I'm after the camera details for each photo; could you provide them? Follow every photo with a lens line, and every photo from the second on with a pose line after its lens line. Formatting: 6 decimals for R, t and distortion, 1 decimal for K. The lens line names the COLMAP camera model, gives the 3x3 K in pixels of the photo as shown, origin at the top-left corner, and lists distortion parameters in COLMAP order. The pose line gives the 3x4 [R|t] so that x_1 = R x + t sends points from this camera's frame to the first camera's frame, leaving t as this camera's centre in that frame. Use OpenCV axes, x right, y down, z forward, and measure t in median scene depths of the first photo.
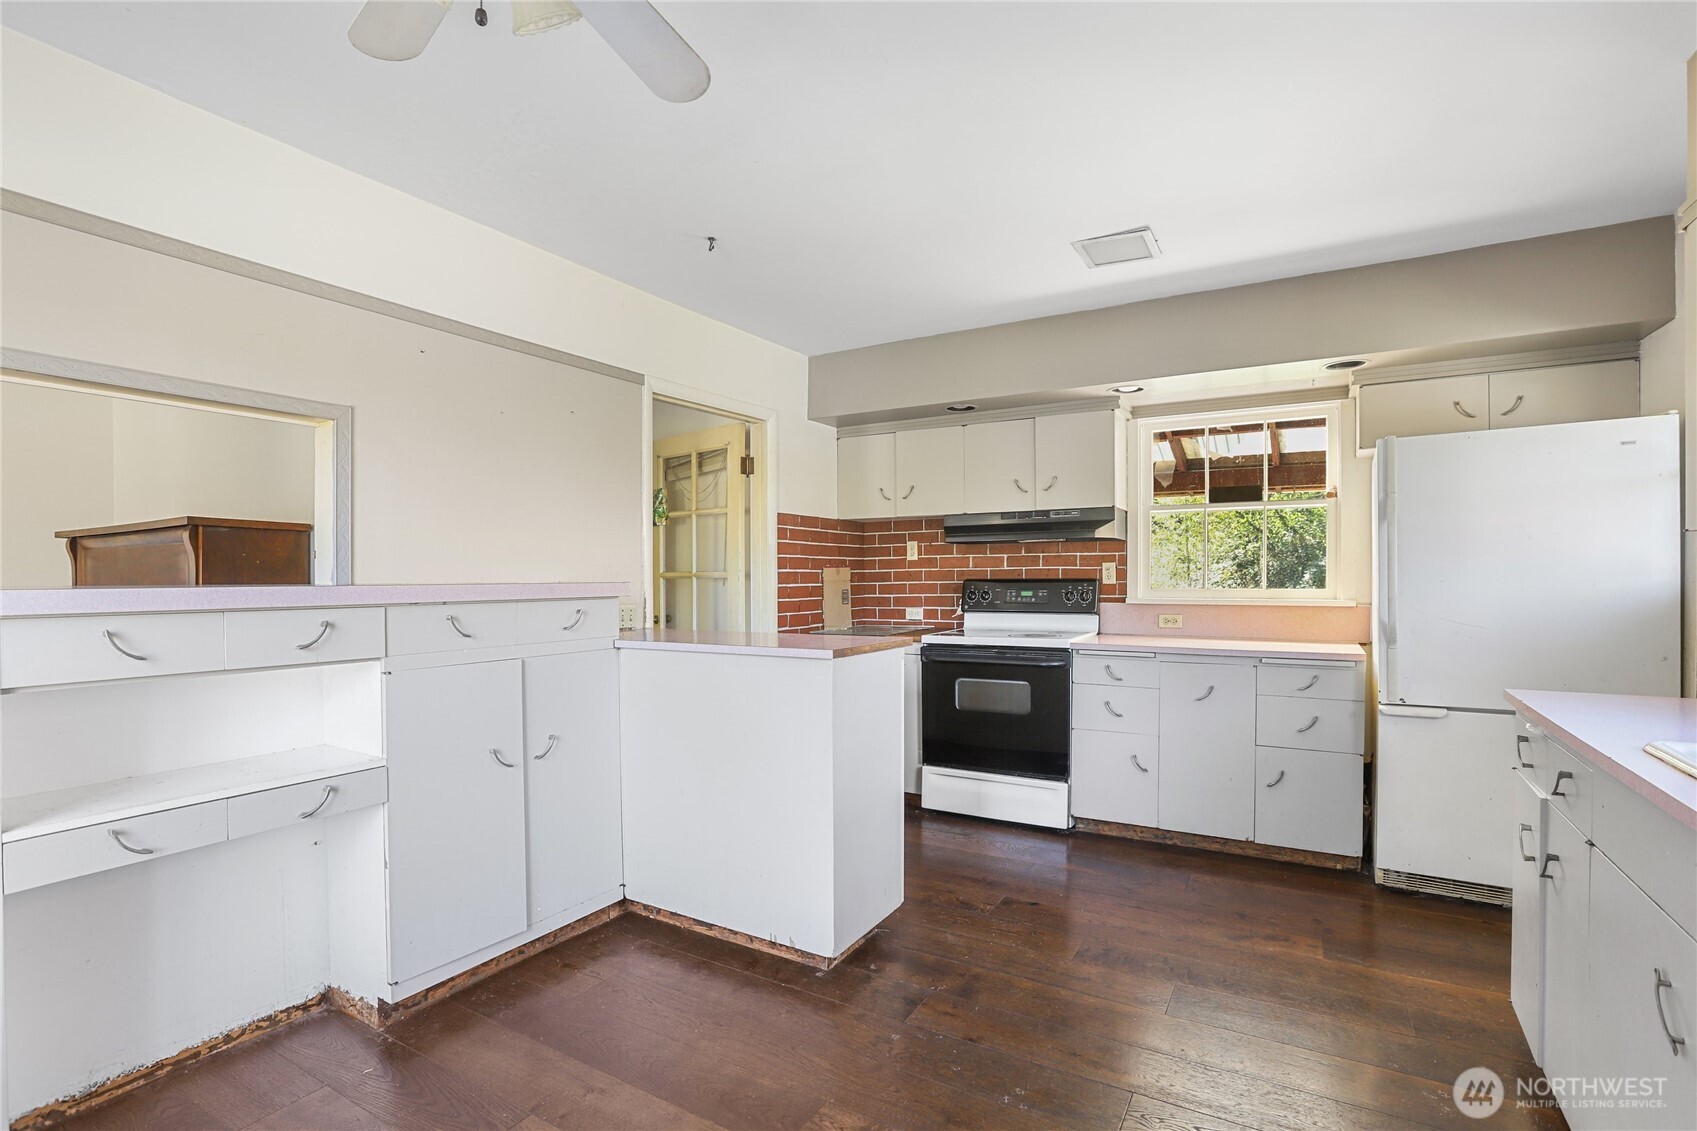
lens RADIAL K [[776.3, 0, 853.7], [0, 776.3, 582.7], [0, 0, 1]] dist [-0.017335, 0.001842]
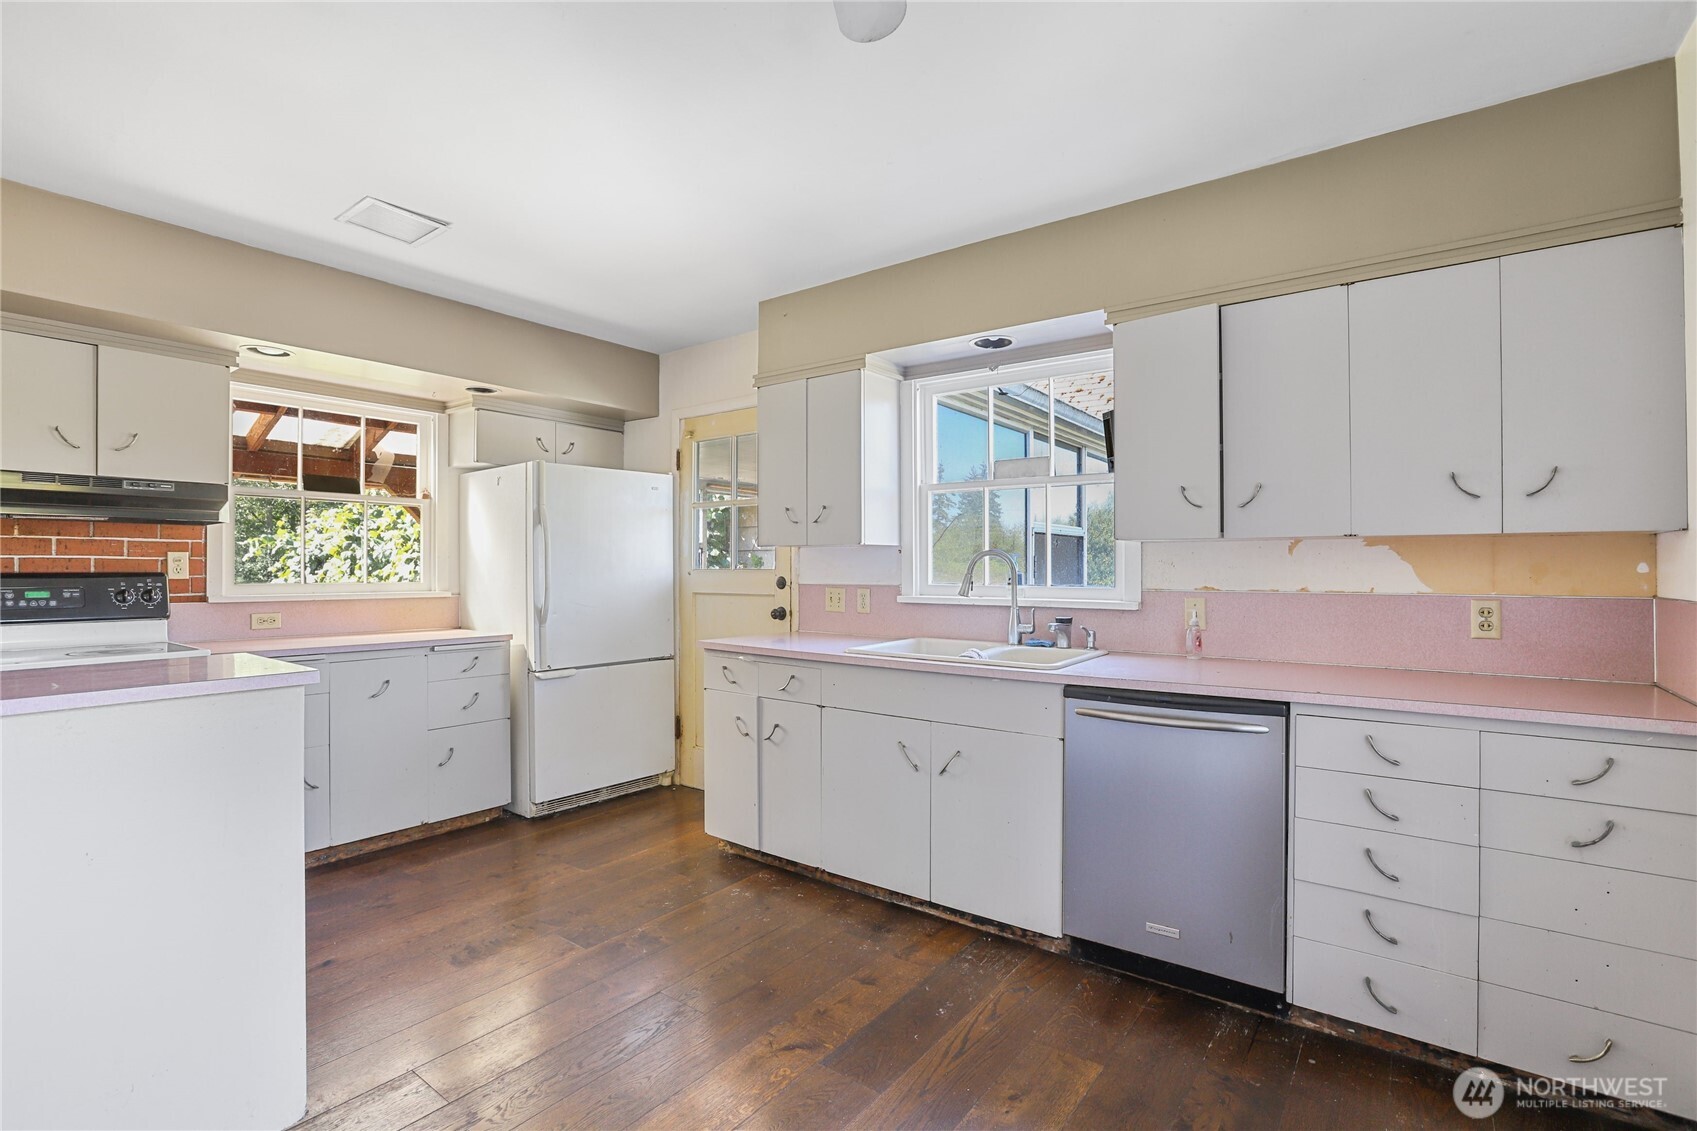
lens RADIAL K [[776.3, 0, 850.6], [0, 776.3, 560.0], [0, 0, 1]] dist [-0.017335, 0.001842]
pose [[0.146074, 0.016370, 0.989138, -0.361239], [0.007630, 0.999815, -0.017674, 0.001222], [-0.989244, 0.010128, 0.145922, 0.225784]]
